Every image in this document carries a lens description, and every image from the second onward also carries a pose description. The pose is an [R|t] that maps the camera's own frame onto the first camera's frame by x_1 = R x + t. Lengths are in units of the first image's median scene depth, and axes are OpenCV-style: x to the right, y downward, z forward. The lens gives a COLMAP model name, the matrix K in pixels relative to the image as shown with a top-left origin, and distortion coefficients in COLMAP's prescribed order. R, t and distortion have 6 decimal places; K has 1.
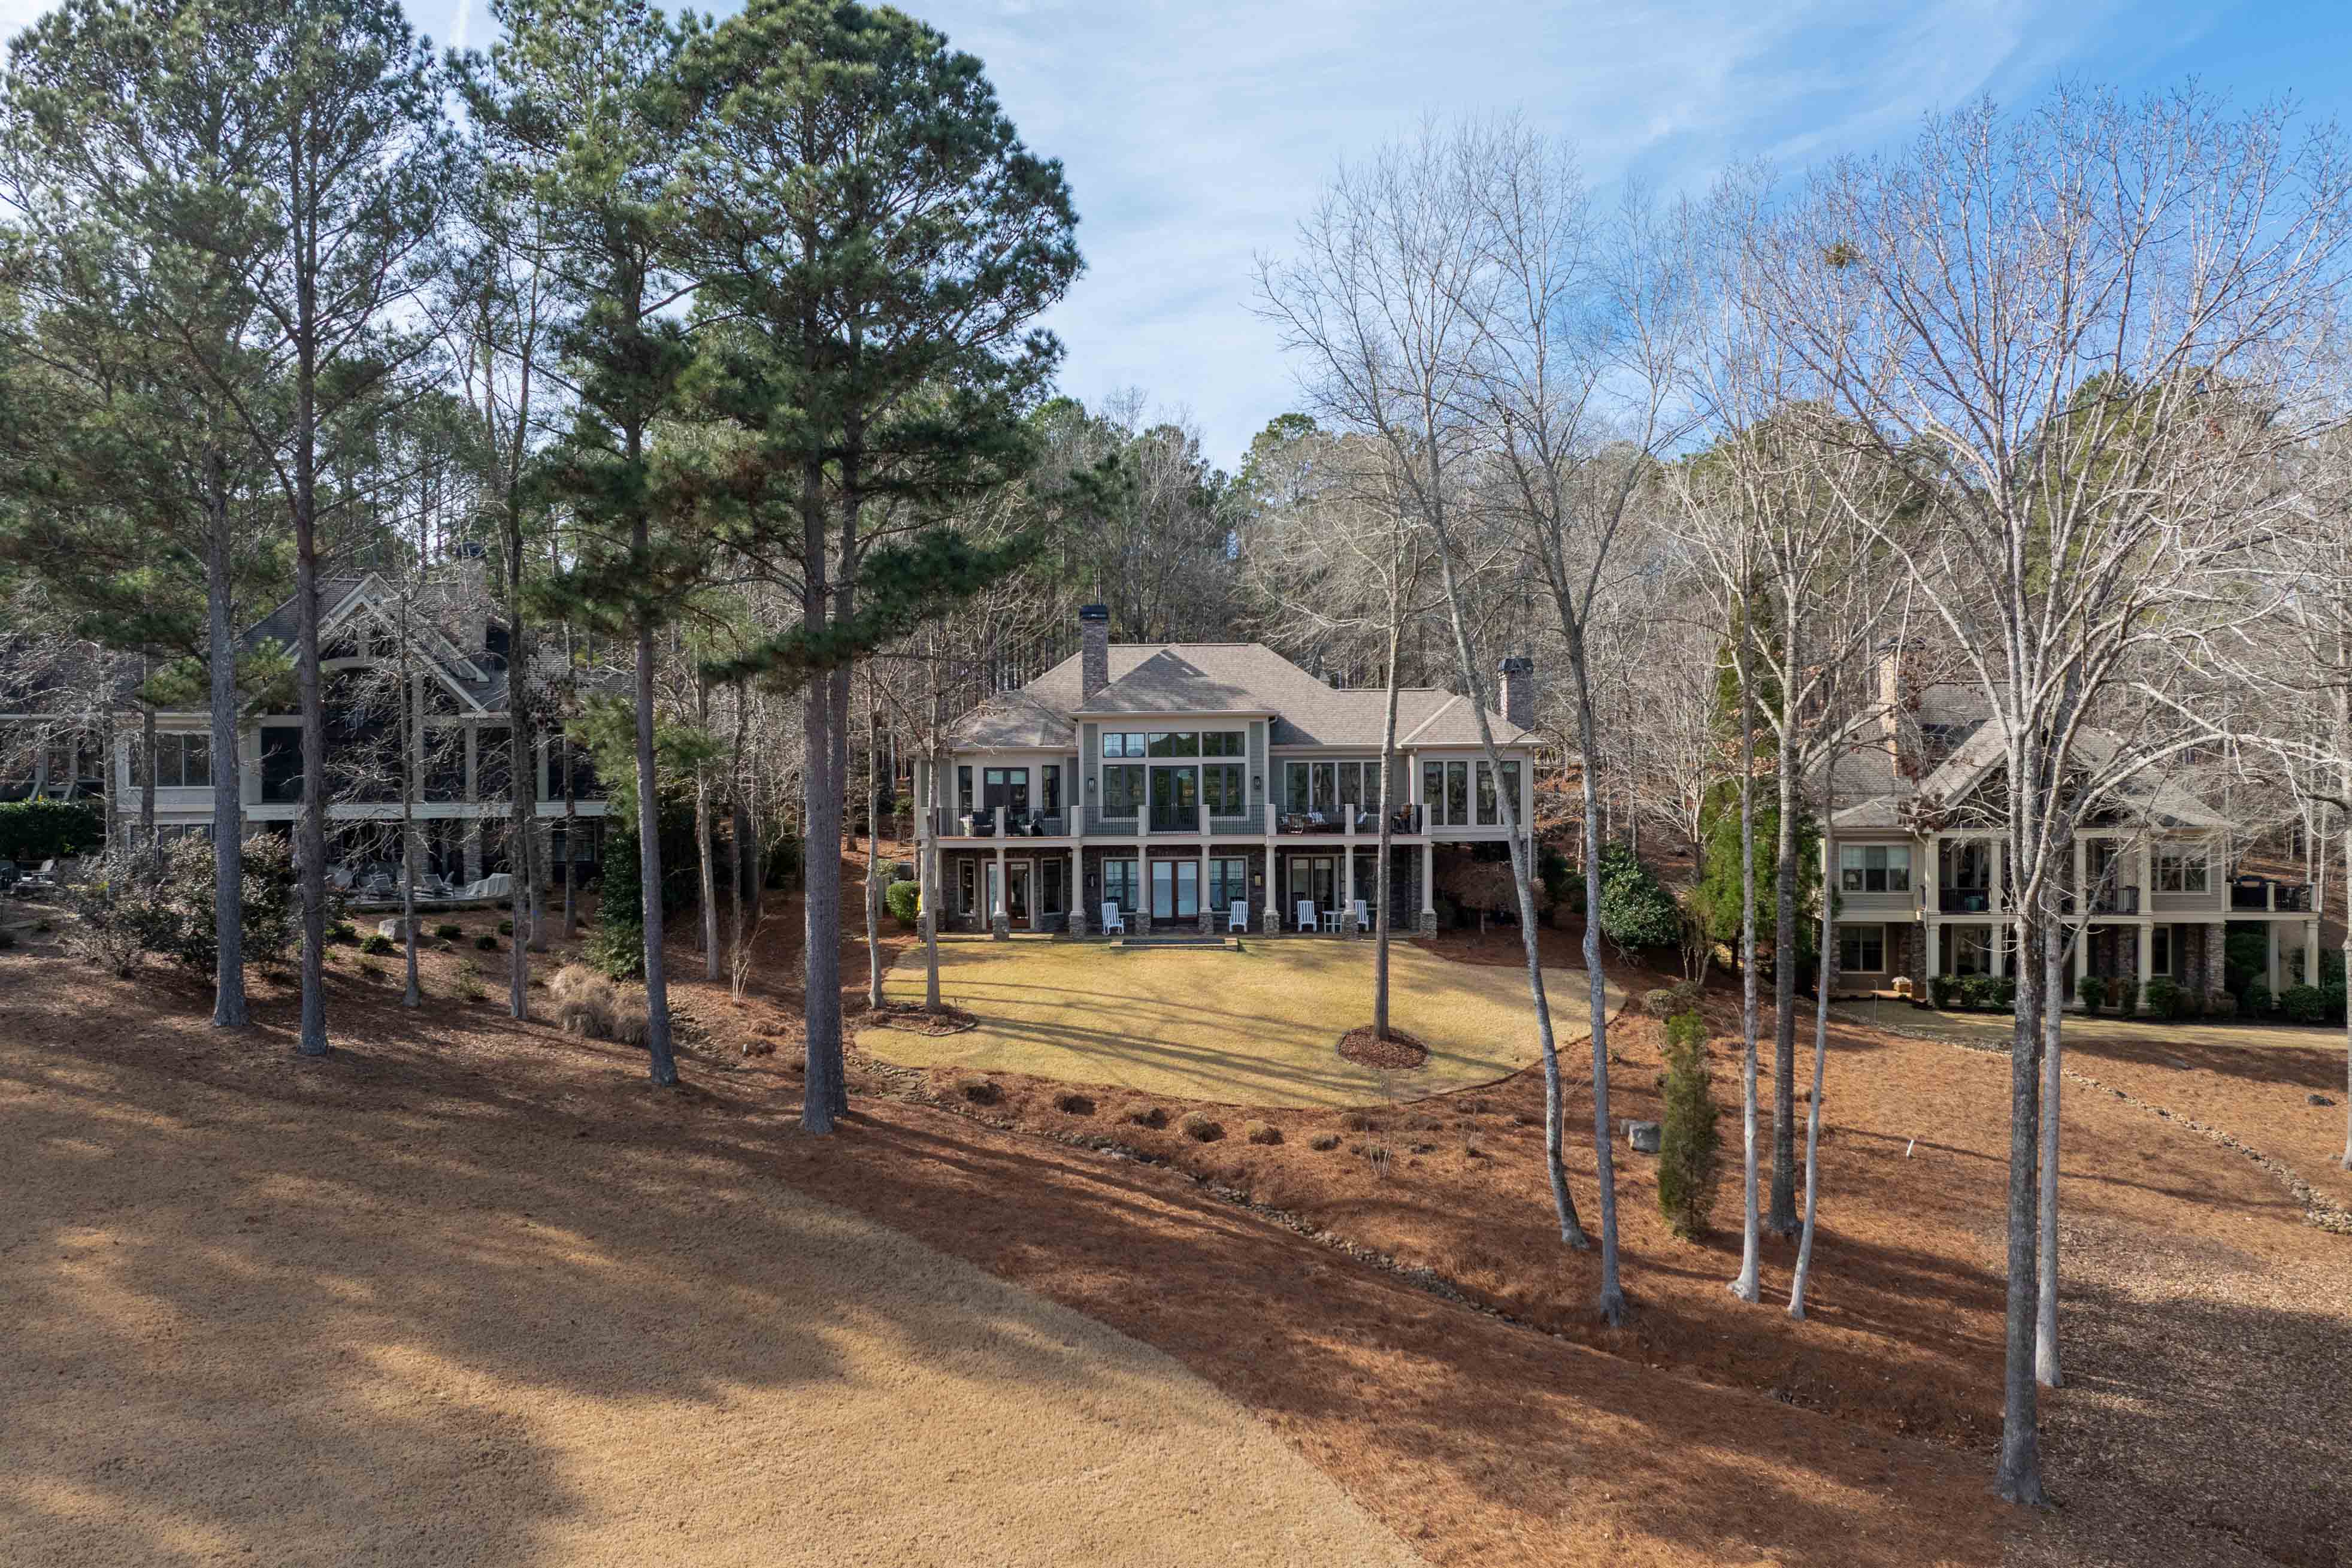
lens RADIAL K [[1687.3, 0, 1182.4], [0, 1687.3, 789.3], [0, 0, 1]] dist [-0.020656, -0.004316]
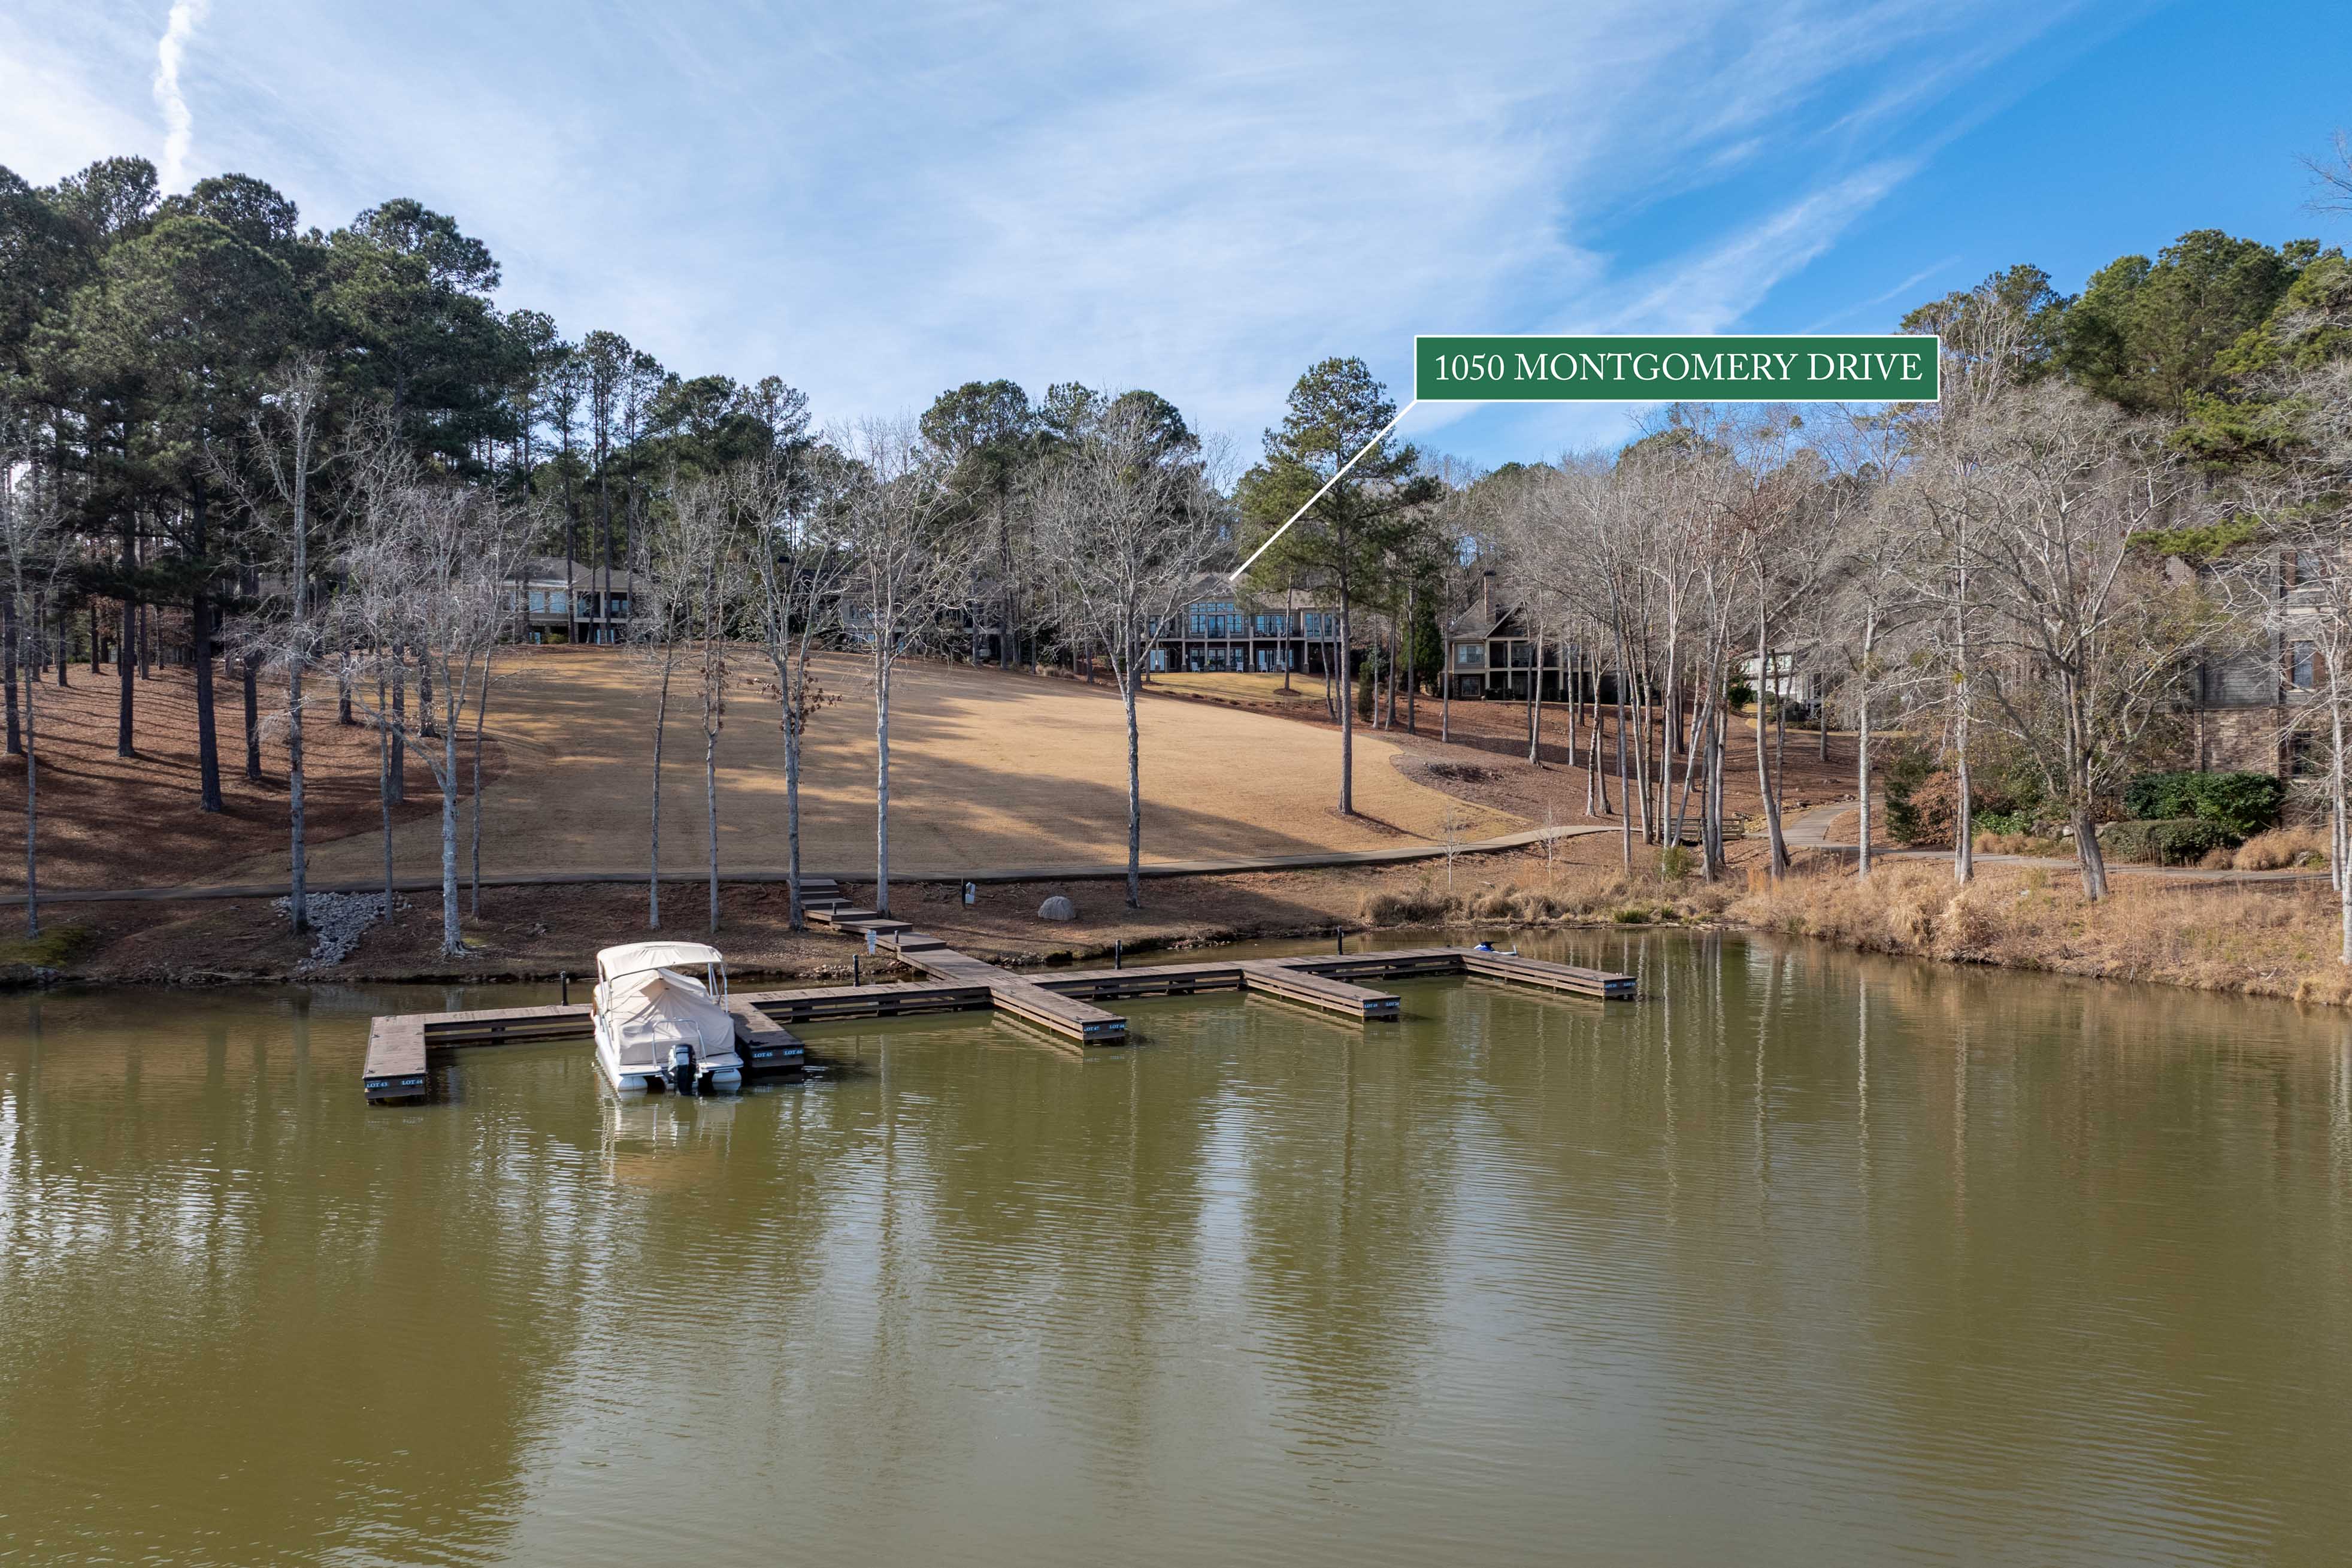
lens RADIAL K [[1687.3, 0, 1182.4], [0, 1687.3, 789.3], [0, 0, 1]] dist [-0.020656, -0.004316]
pose [[0.999688, -0.003556, 0.024742, -0.132788], [0.003017, 0.999758, 0.021802, 0.215488], [-0.024814, -0.021720, 0.999456, -1.819184]]
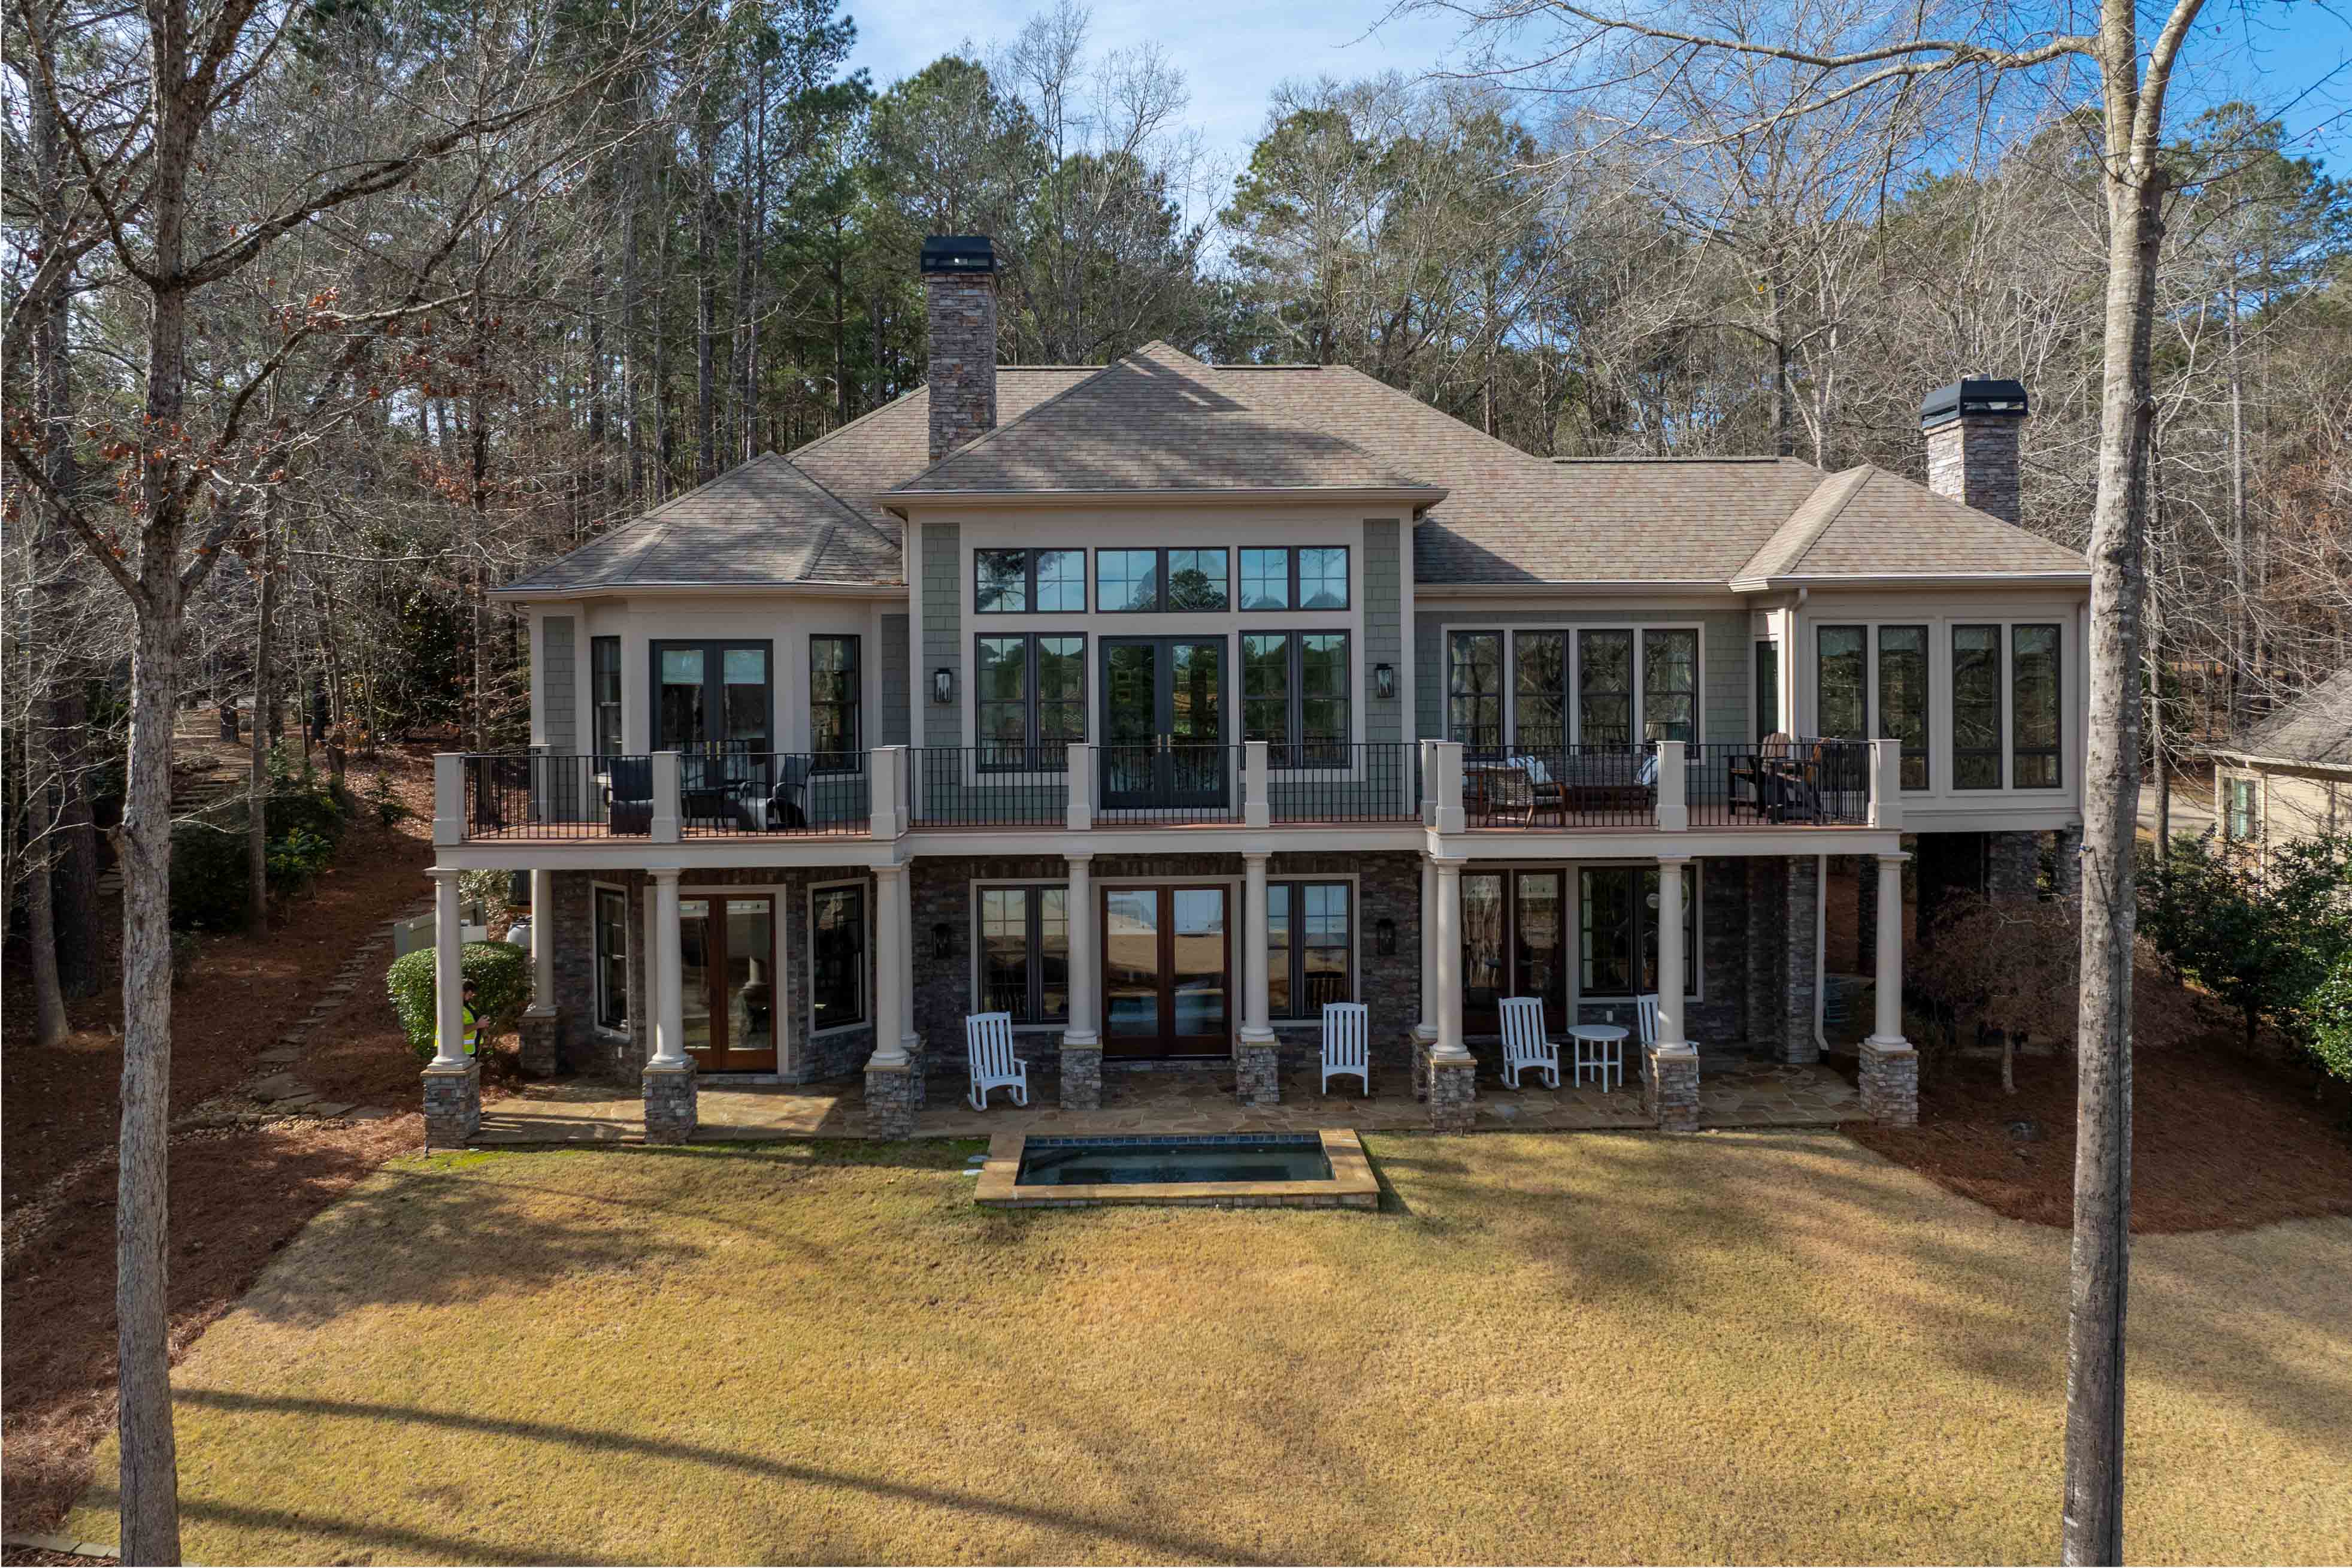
lens RADIAL K [[1687.3, 0, 1182.4], [0, 1687.3, 789.3], [0, 0, 1]] dist [-0.020656, -0.004316]
pose [[0.999391, -0.002116, 0.034825, -0.014041], [0.000177, 0.998453, 0.055594, -0.000614], [-0.034888, -0.055554, 0.997846, 0.632745]]
